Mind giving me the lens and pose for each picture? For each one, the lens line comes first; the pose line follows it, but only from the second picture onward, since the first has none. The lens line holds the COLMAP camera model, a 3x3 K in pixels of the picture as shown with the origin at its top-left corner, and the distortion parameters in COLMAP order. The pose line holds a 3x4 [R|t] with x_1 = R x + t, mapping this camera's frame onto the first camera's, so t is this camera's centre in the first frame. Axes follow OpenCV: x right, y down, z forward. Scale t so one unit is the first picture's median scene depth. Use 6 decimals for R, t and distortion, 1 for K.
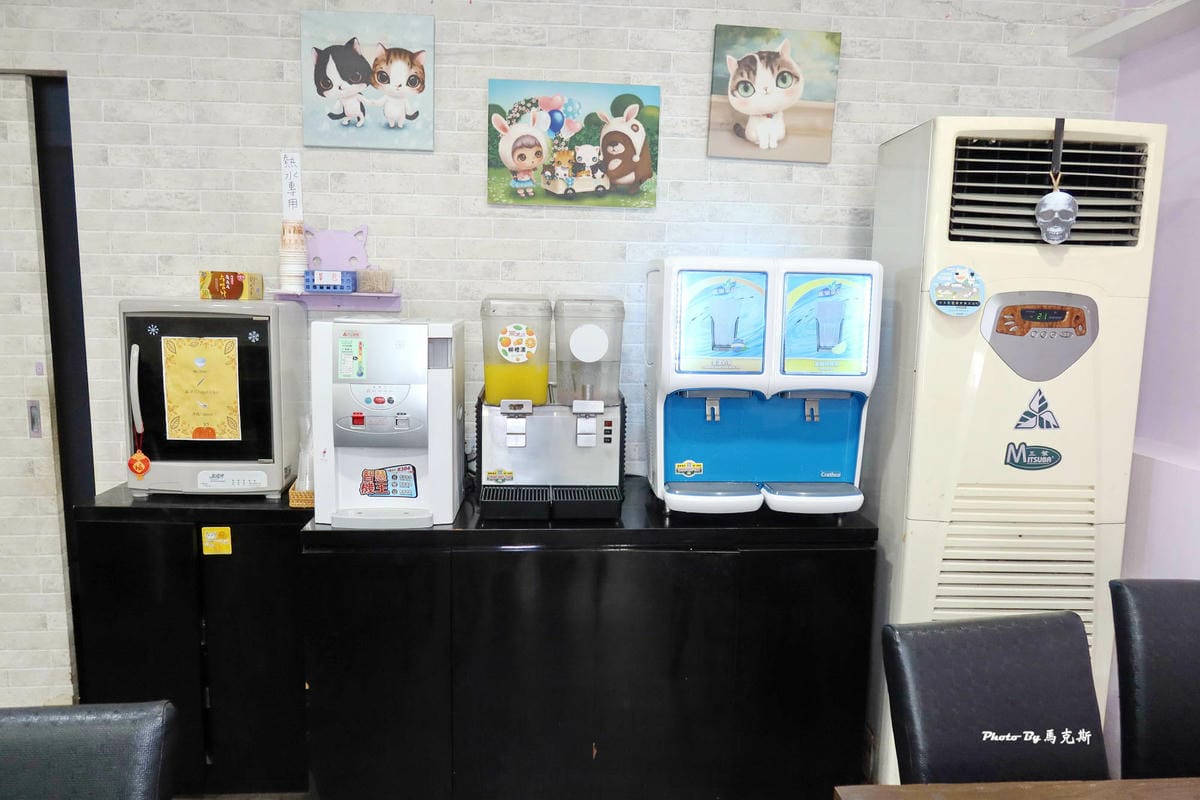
lens RADIAL K [[816.2, 0, 600.0], [0, 816.2, 400.0], [0, 0, 1]] dist [-0.003100, 0.000515]
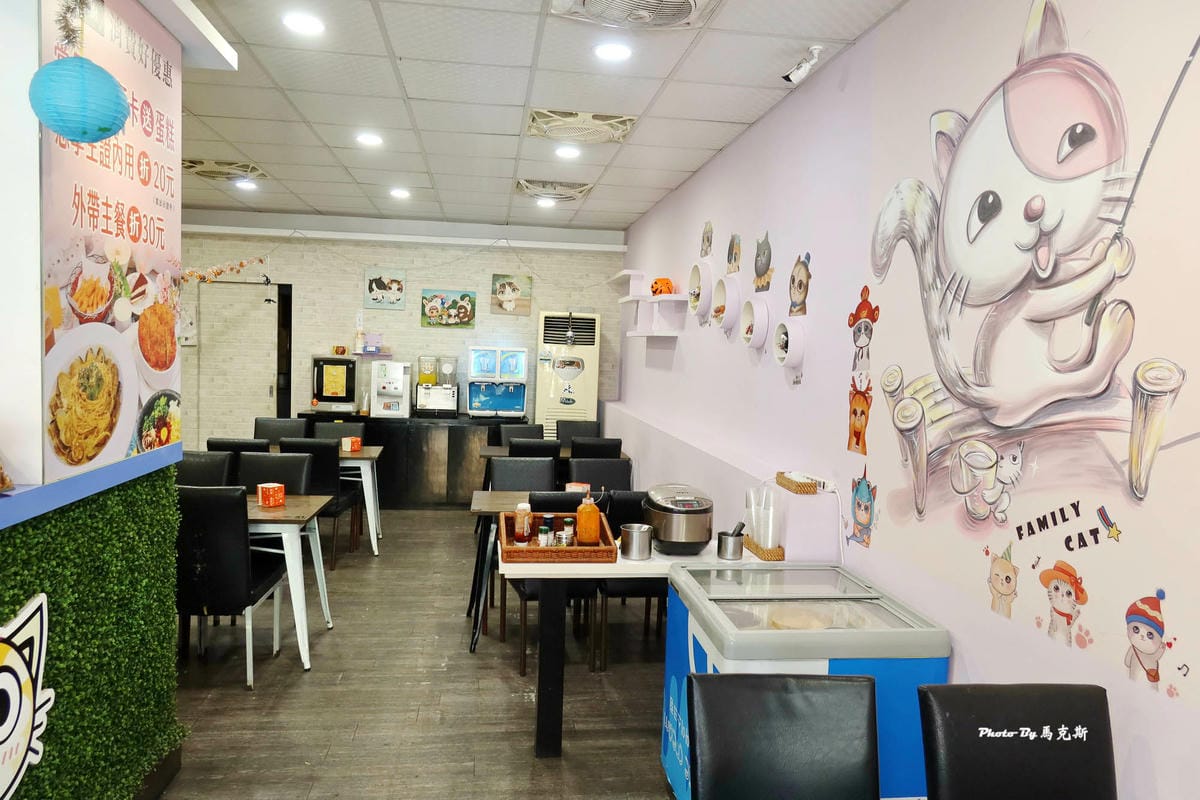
lens RADIAL K [[816.2, 0, 600.0], [0, 816.2, 400.0], [0, 0, 1]] dist [-0.003100, 0.000515]
pose [[0.997296, 0.014350, 0.072081, 0.346140], [-0.009795, 0.997956, -0.063148, 0.251199], [-0.072840, 0.062271, 0.995398, -2.291469]]
